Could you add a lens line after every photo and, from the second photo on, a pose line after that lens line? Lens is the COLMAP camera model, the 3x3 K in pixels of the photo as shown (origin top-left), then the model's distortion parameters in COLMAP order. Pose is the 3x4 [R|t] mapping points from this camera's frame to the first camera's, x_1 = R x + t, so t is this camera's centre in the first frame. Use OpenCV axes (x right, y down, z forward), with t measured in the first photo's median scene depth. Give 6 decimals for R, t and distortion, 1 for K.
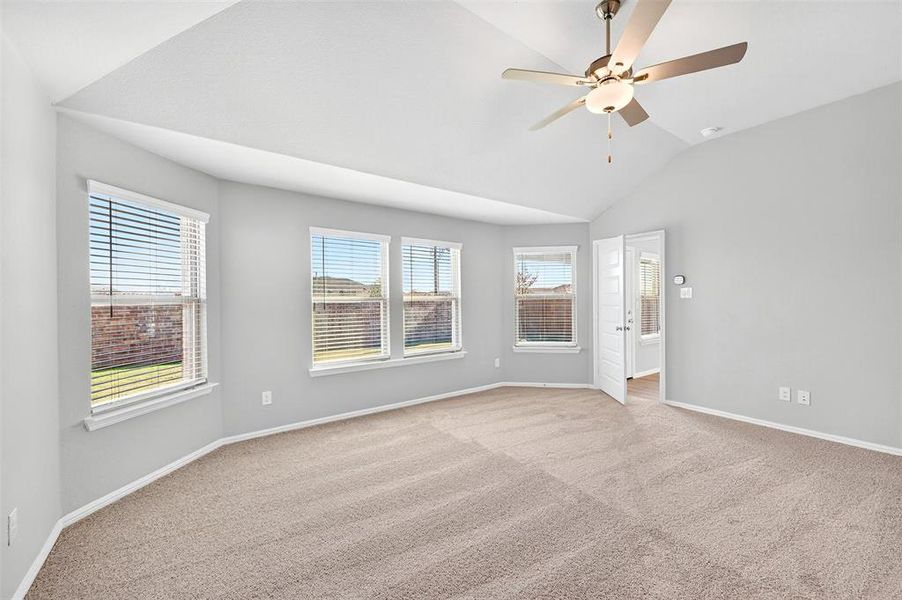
lens RADIAL K [[387.3, 0, 451.6], [0, 387.3, 298.7], [0, 0, 1]] dist [0.000256, -0.000143]
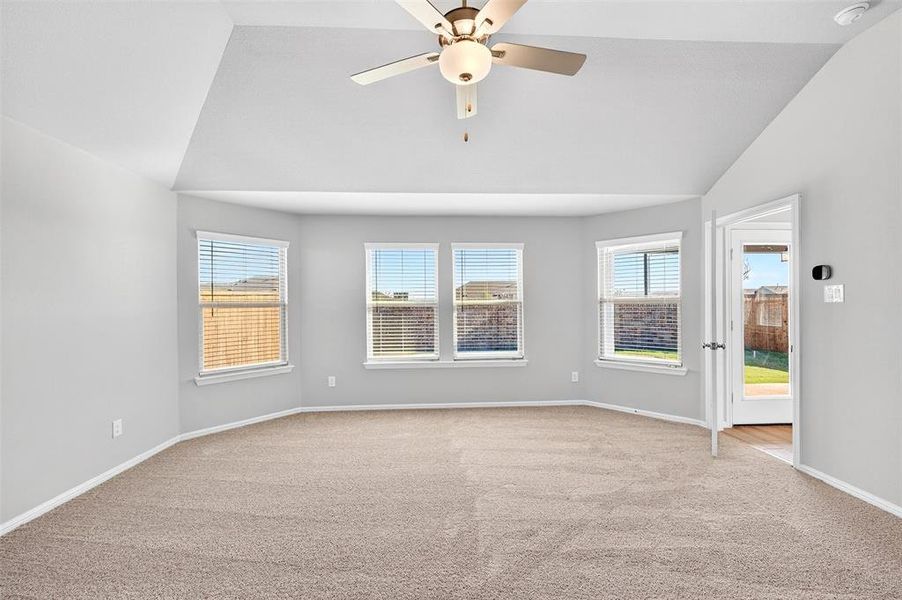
lens RADIAL K [[384.3, 0, 454.4], [0, 384.3, 301.5], [0, 0, 1]] dist [0.000603, -0.000157]
pose [[0.814322, -0.002061, -0.580409, 0.482217], [0.002740, 0.999996, 0.000294, -0.004409], [0.580407, -0.001829, 0.814325, 0.173911]]
